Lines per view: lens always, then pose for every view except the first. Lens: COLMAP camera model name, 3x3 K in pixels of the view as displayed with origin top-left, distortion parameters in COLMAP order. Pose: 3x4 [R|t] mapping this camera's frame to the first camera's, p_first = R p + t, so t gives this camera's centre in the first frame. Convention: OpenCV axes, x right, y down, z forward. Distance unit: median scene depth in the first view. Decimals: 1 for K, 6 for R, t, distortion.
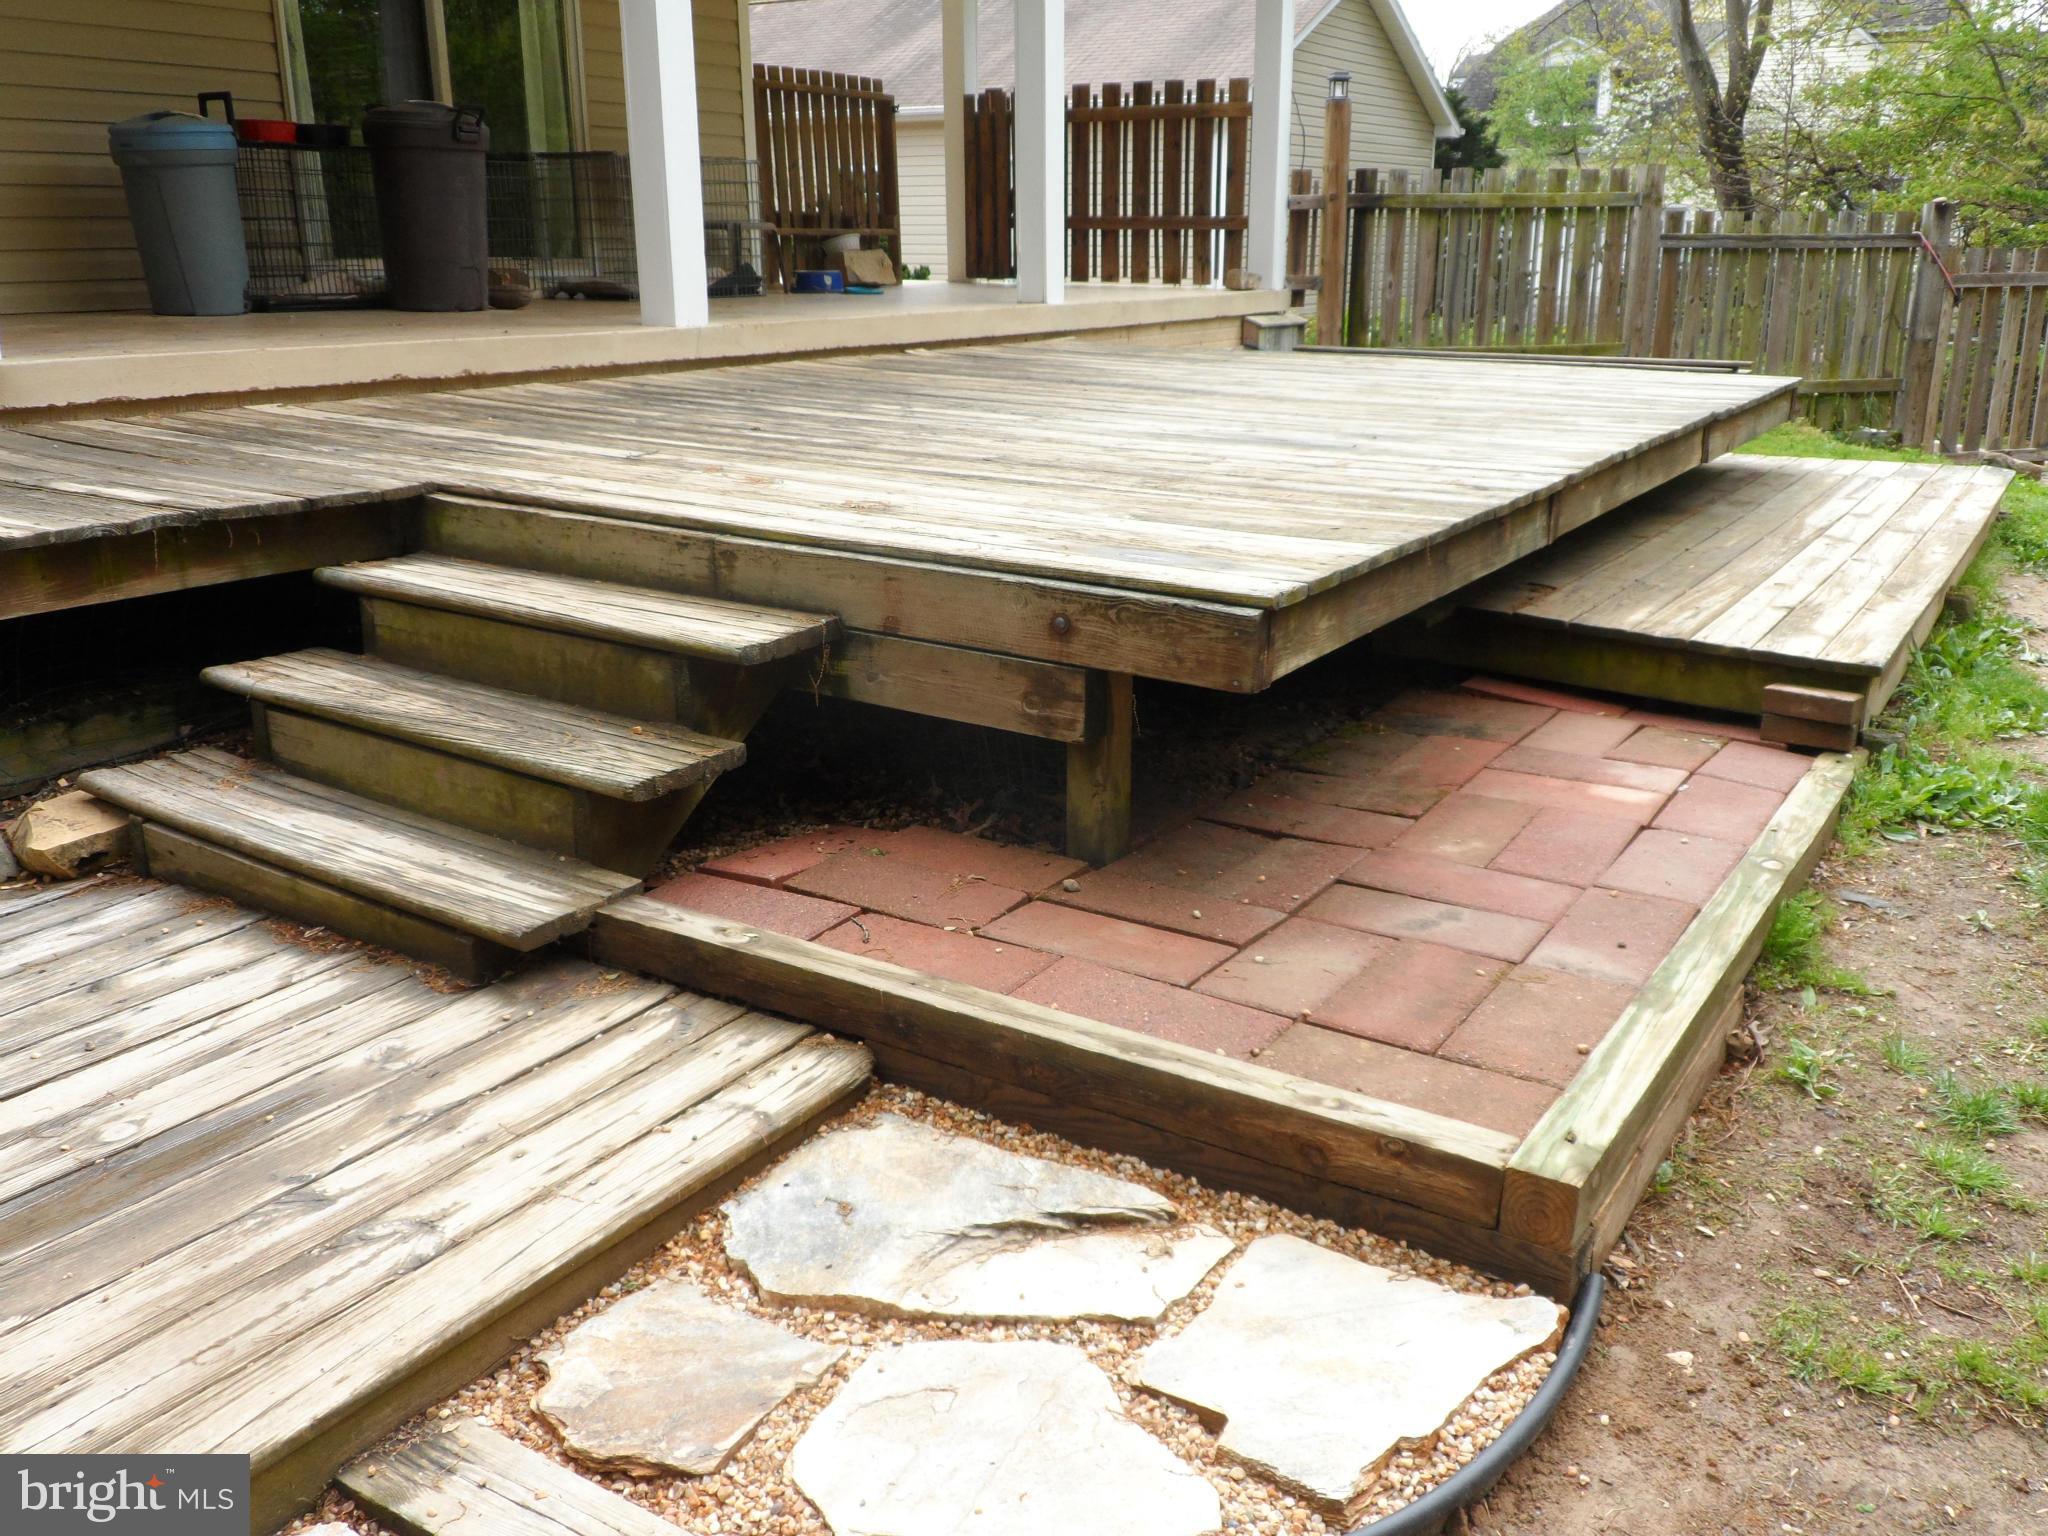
lens RADIAL K [[1718.9, 0, 1024.0], [0, 1718.9, 768.0], [0, 0, 1]] dist [-0.009156, 0.003919]
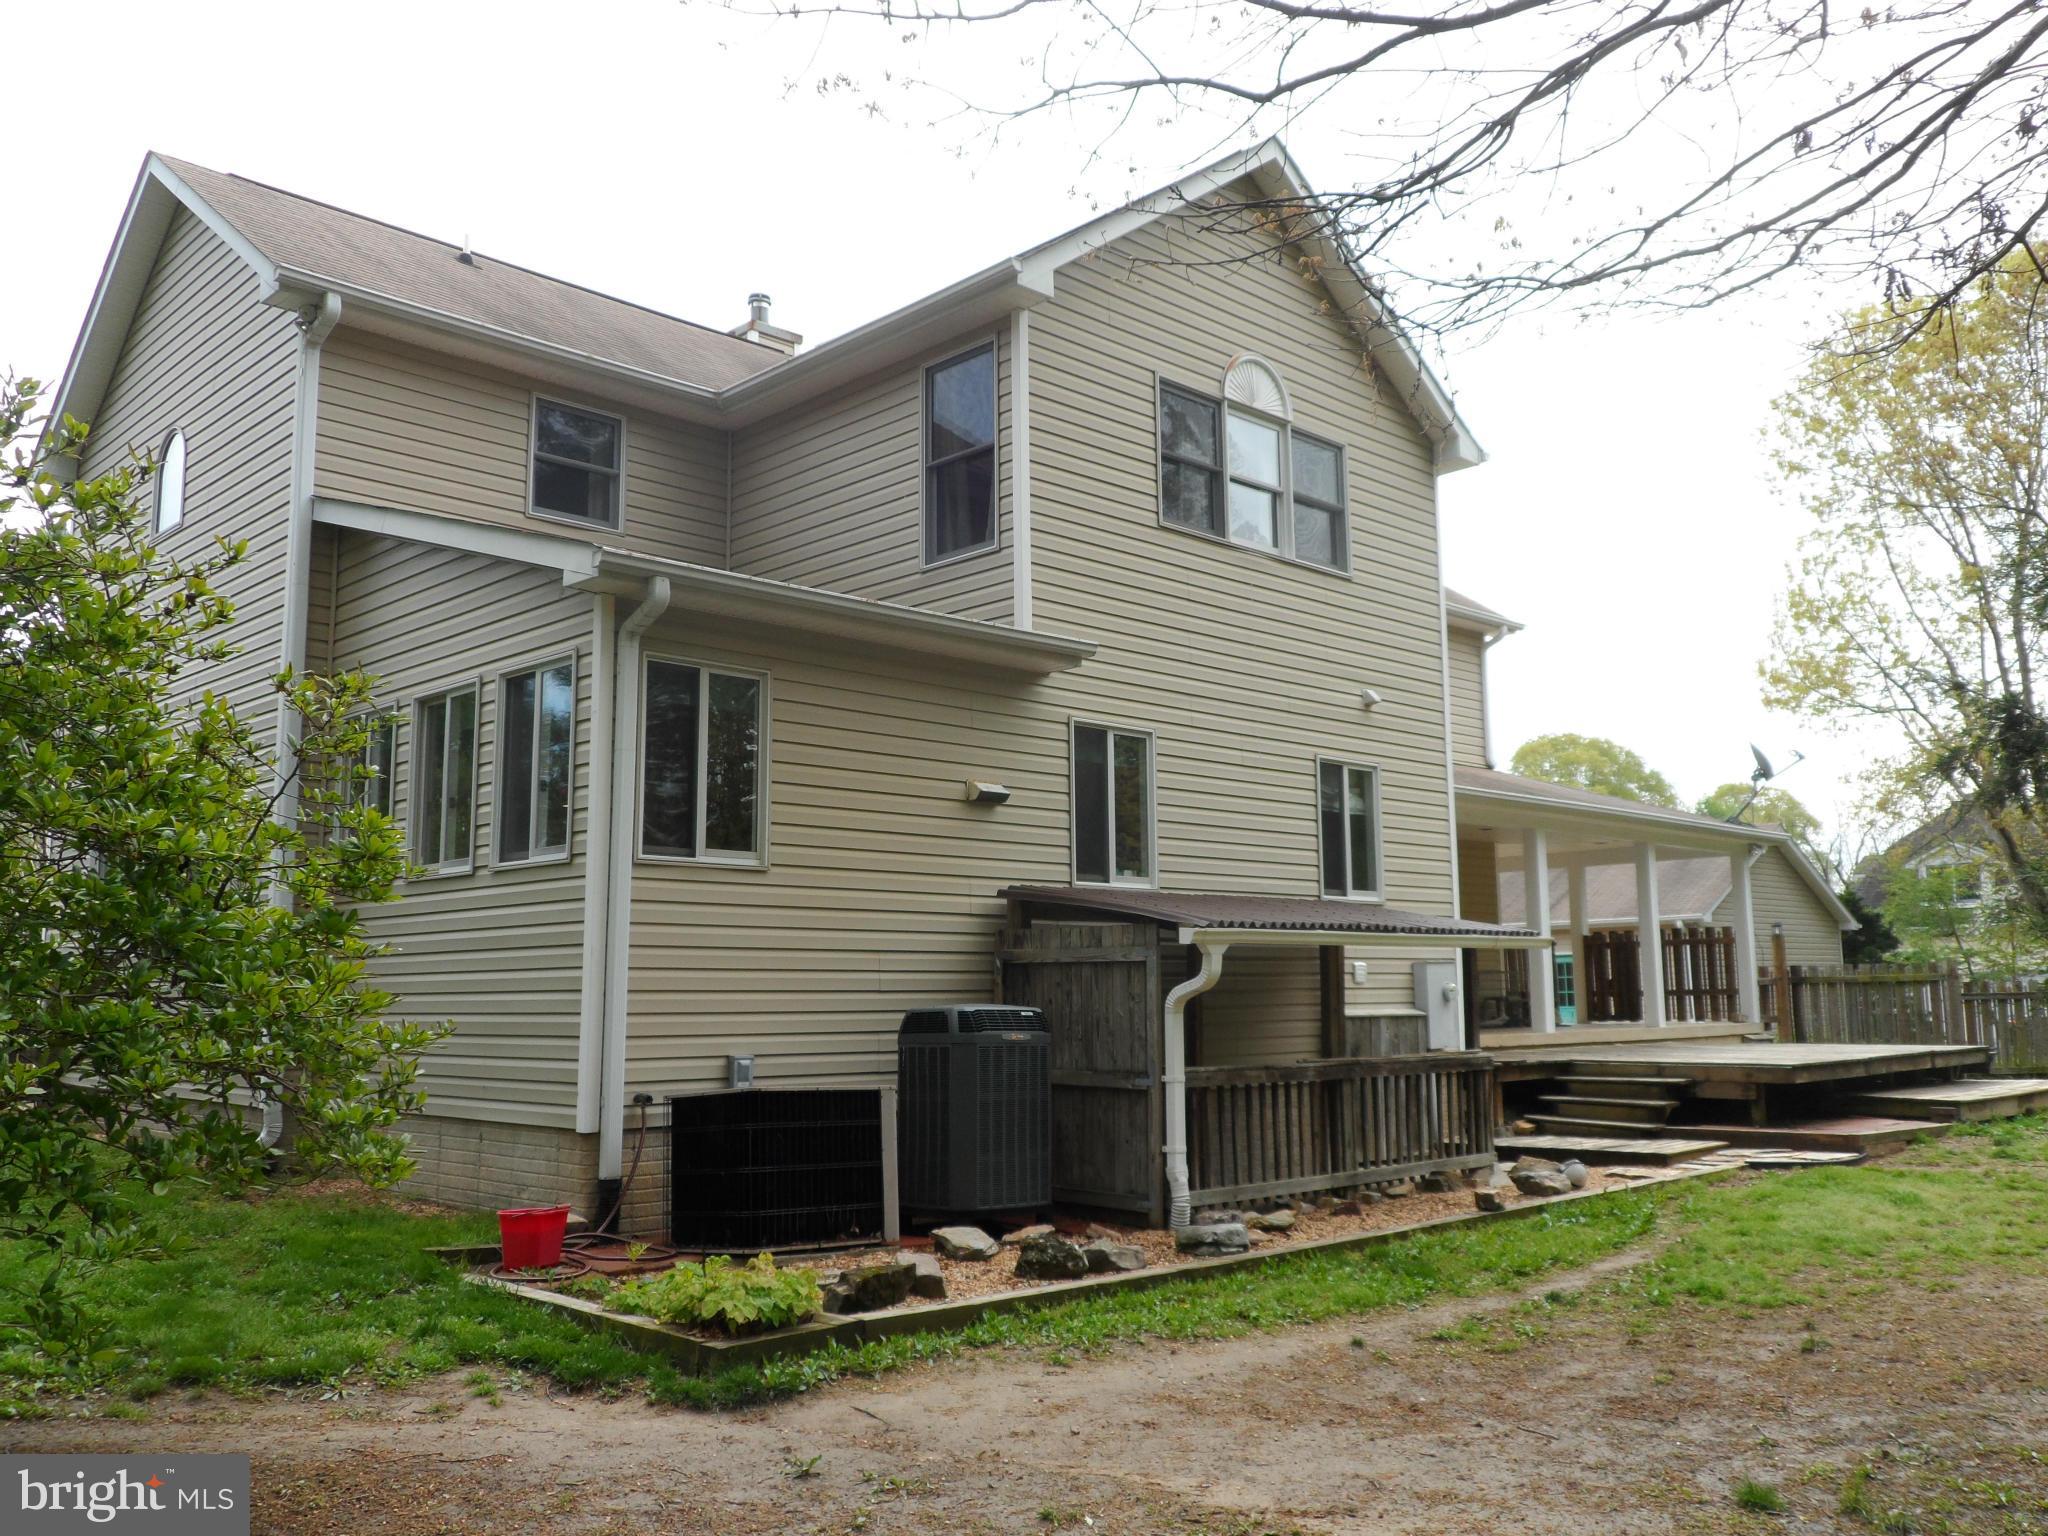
lens RADIAL K [[1718.9, 0, 1024.0], [0, 1718.9, 768.0], [0, 0, 1]] dist [-0.009156, 0.003919]
pose [[0.973861, -0.044988, -0.222643, -0.229718], [-0.054013, 0.906208, -0.419369, 0.345015], [0.220627, 0.420432, 0.880091, -1.100057]]
